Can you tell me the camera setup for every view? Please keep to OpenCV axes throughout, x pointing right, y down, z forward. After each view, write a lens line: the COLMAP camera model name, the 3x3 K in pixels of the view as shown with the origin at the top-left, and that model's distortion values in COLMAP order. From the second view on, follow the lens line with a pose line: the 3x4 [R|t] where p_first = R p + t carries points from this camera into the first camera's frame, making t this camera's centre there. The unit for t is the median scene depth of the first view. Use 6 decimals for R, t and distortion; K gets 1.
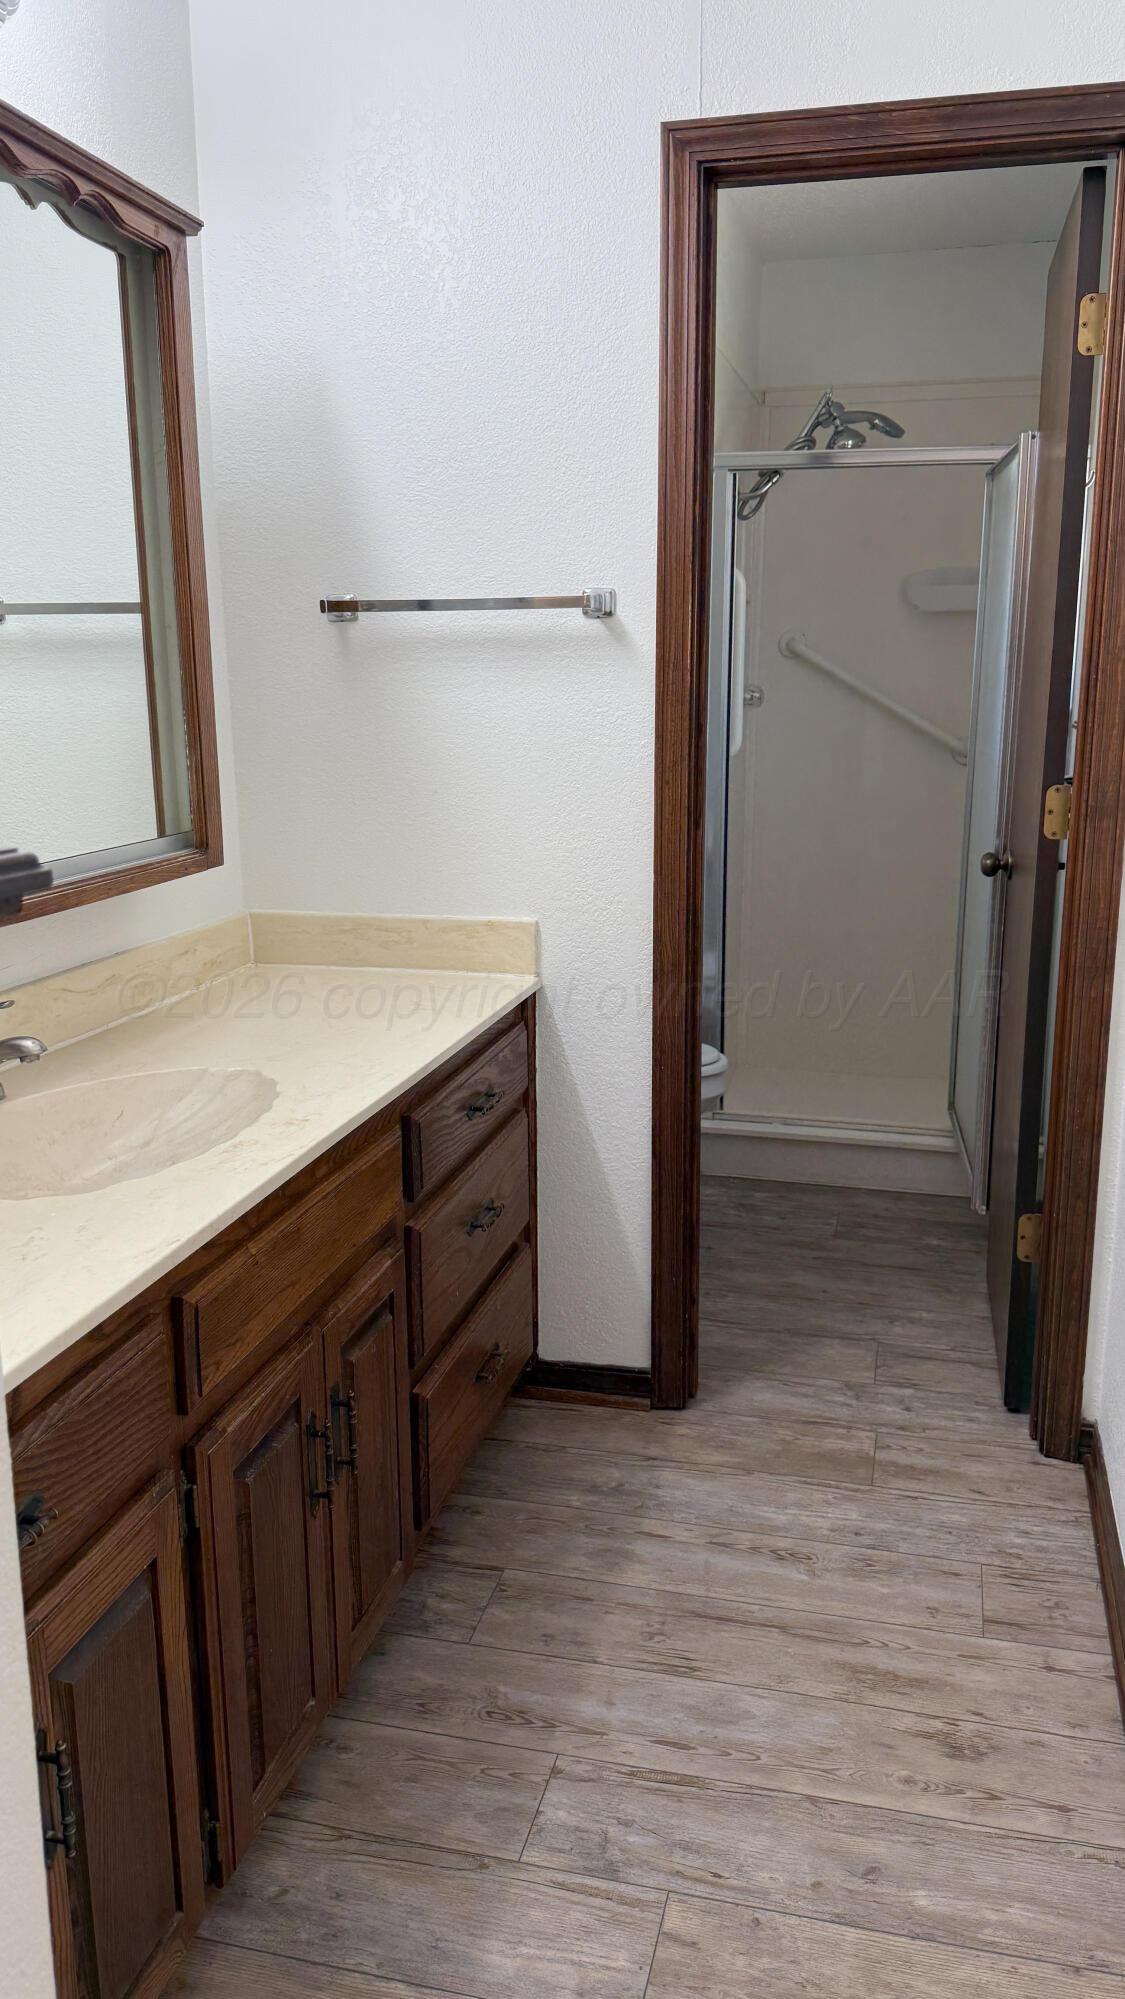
lens RADIAL K [[1430.4, 0, 562.5], [0, 1430.4, 999.5], [0, 0, 1]] dist [-0.033120, 0.000012]
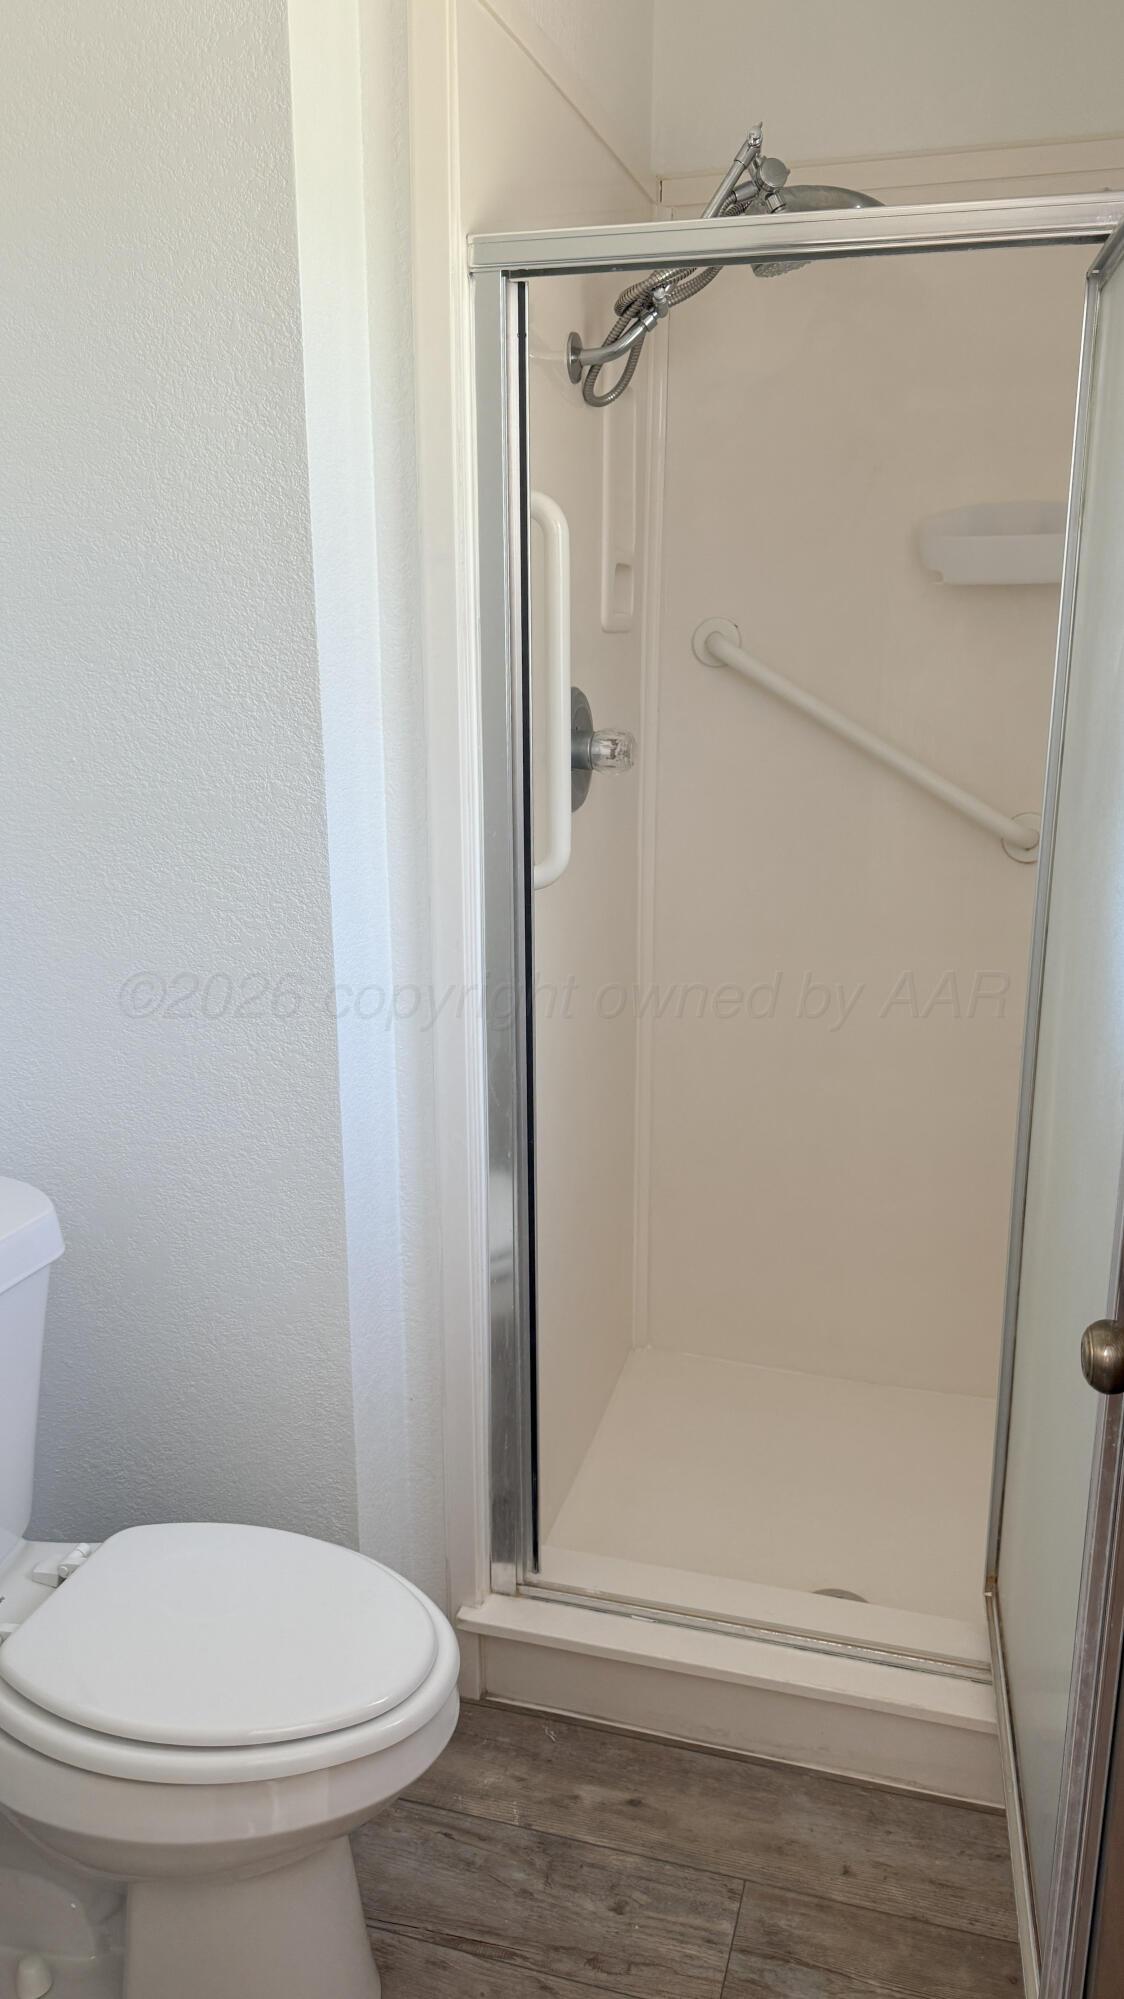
lens RADIAL K [[1430.4, 0, 562.0], [0, 1430.4, 999.5], [0, 0, 1]] dist [-0.033120, 0.000012]
pose [[0.999576, 0.005439, -0.028589, 0.133966], [-0.004942, 0.999836, 0.017441, -0.135367], [0.028679, -0.017292, 0.999439, 0.496911]]
